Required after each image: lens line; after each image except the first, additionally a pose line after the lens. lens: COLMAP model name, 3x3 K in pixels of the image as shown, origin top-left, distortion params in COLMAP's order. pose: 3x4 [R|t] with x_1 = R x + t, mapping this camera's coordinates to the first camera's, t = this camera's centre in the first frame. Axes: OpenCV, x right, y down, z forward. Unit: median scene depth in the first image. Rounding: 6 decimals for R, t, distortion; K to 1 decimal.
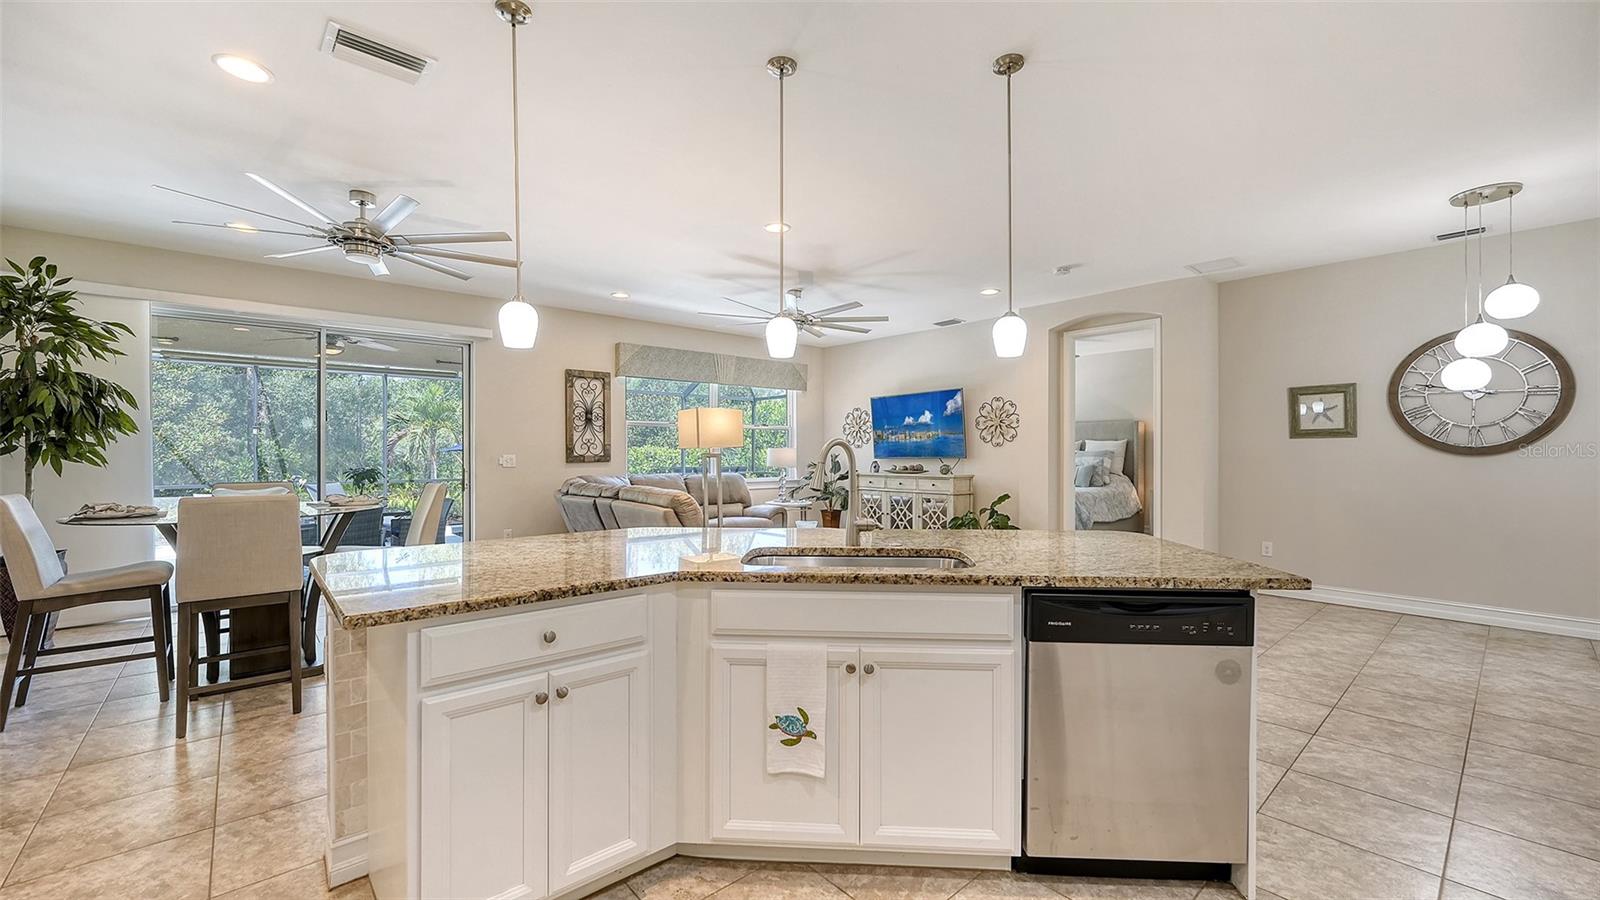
lens RADIAL K [[624.0, 0, 799.6], [0, 624.0, 455.6], [0, 0, 1]] dist [-0.001492, 0.000036]
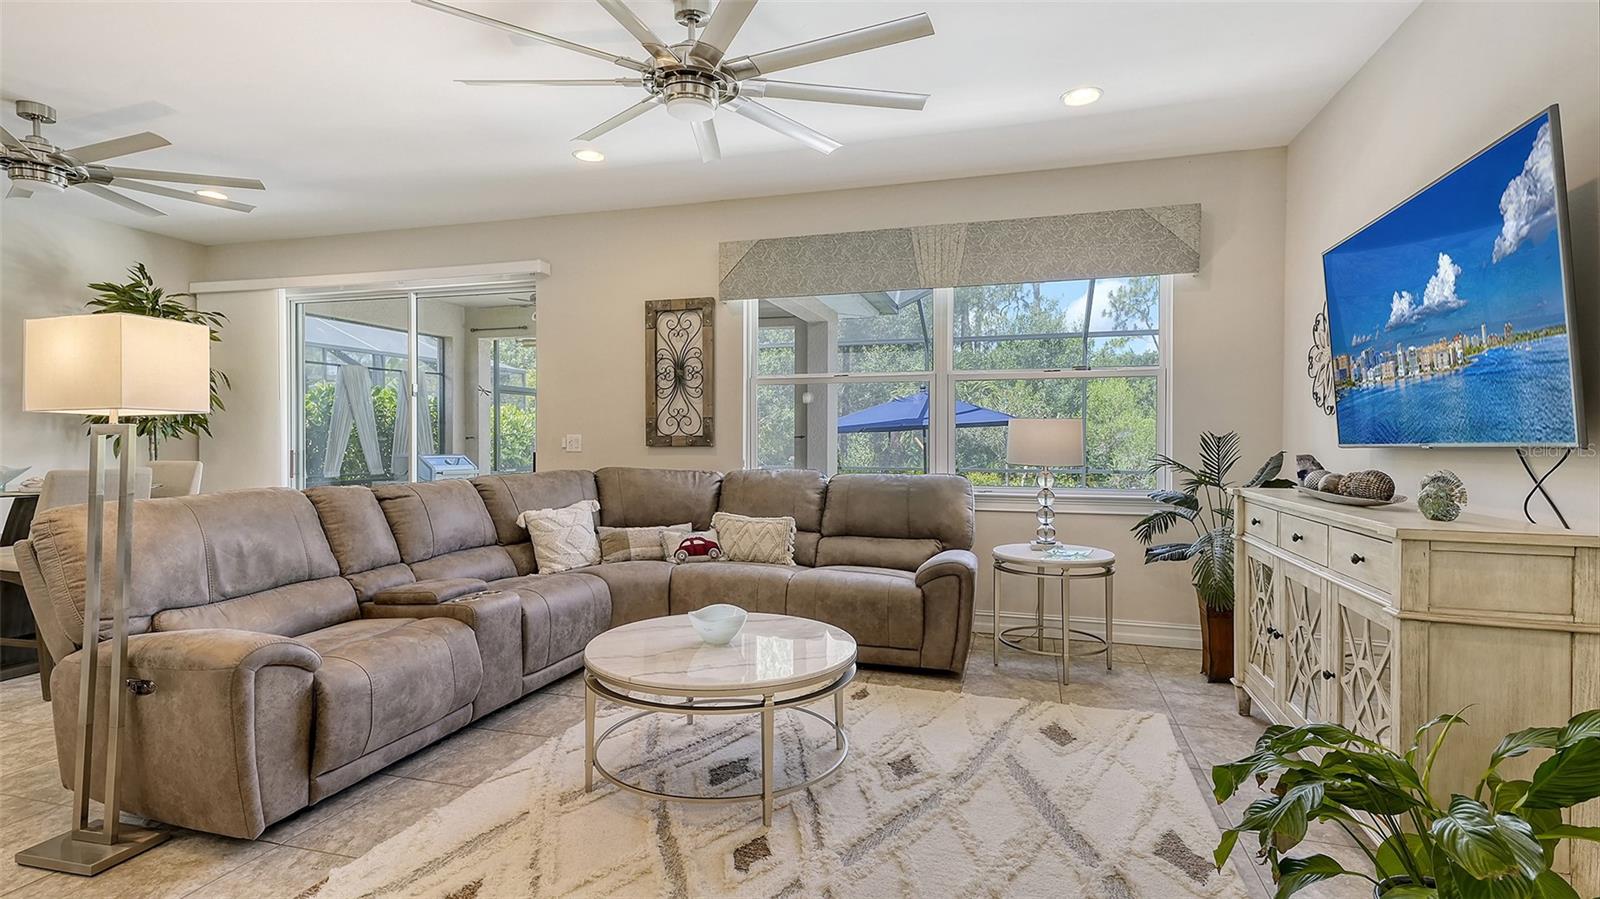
lens RADIAL K [[746.8, 0, 800.0], [0, 746.8, 449.5], [0, 0, 1]] dist [-0.004124, -0.000984]
pose [[0.533078, 0.015736, -0.845920, 0.321735], [-0.004070, 0.999863, 0.016036, 0.001036], [0.846056, -0.005106, 0.533069, 0.634176]]
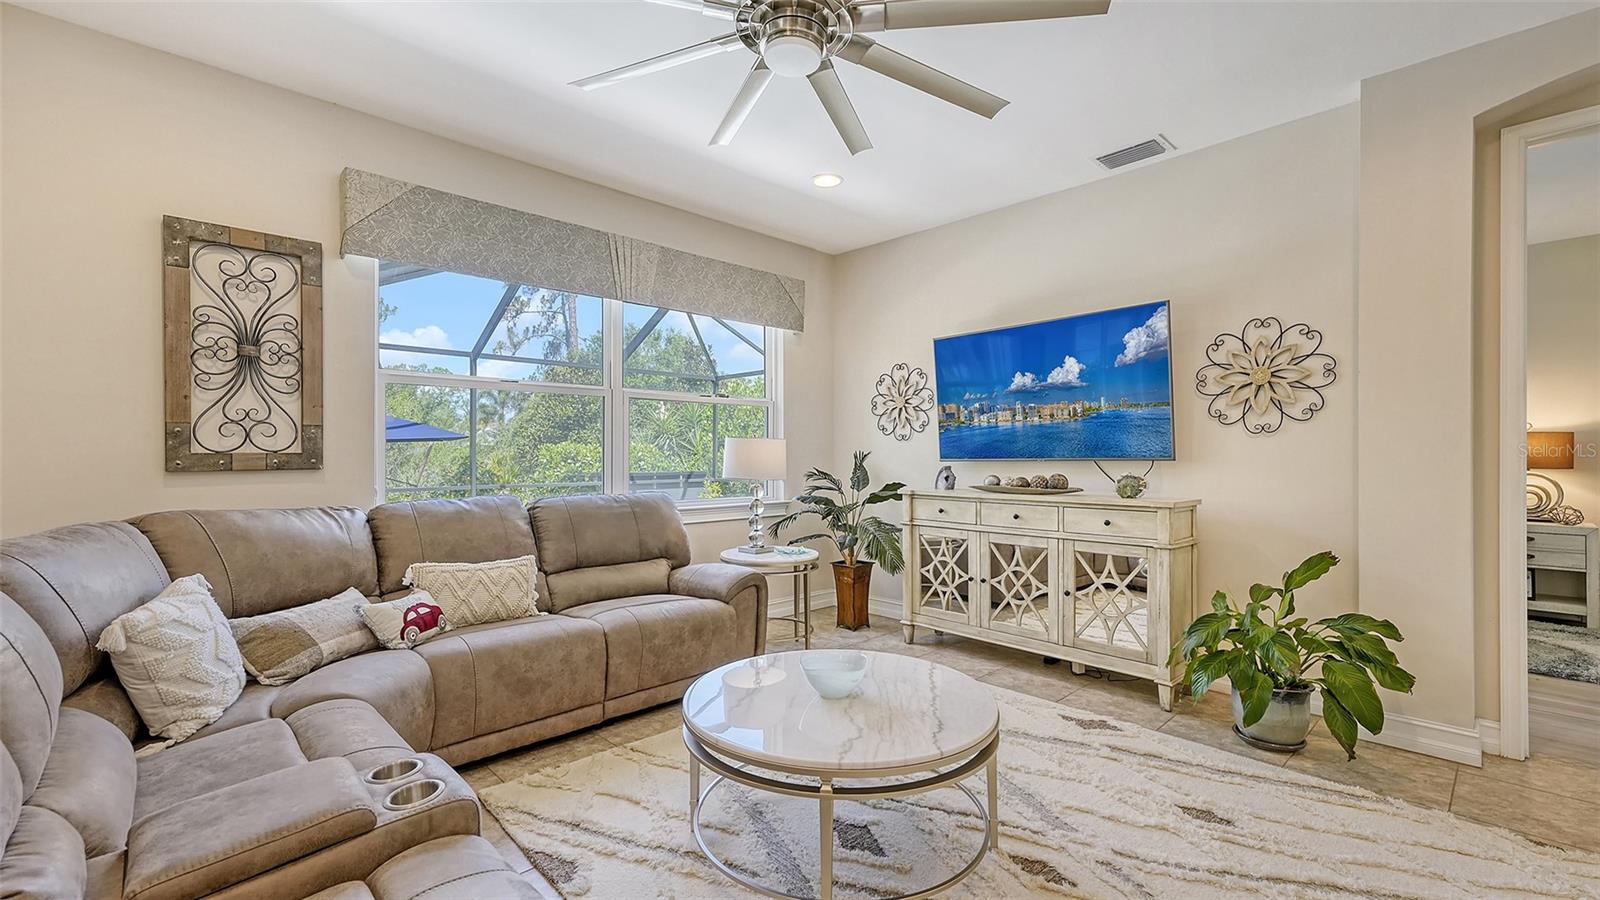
lens RADIAL K [[657.6, 0, 794.4], [0, 657.6, 457.1], [0, 0, 1]] dist [0.016757, 0.000011]
pose [[0.999516, 0.000949, 0.031108, -0.014849], [-0.000968, 0.999999, 0.000587, 0.001499], [-0.031107, -0.000617, 0.999516, 0.524688]]
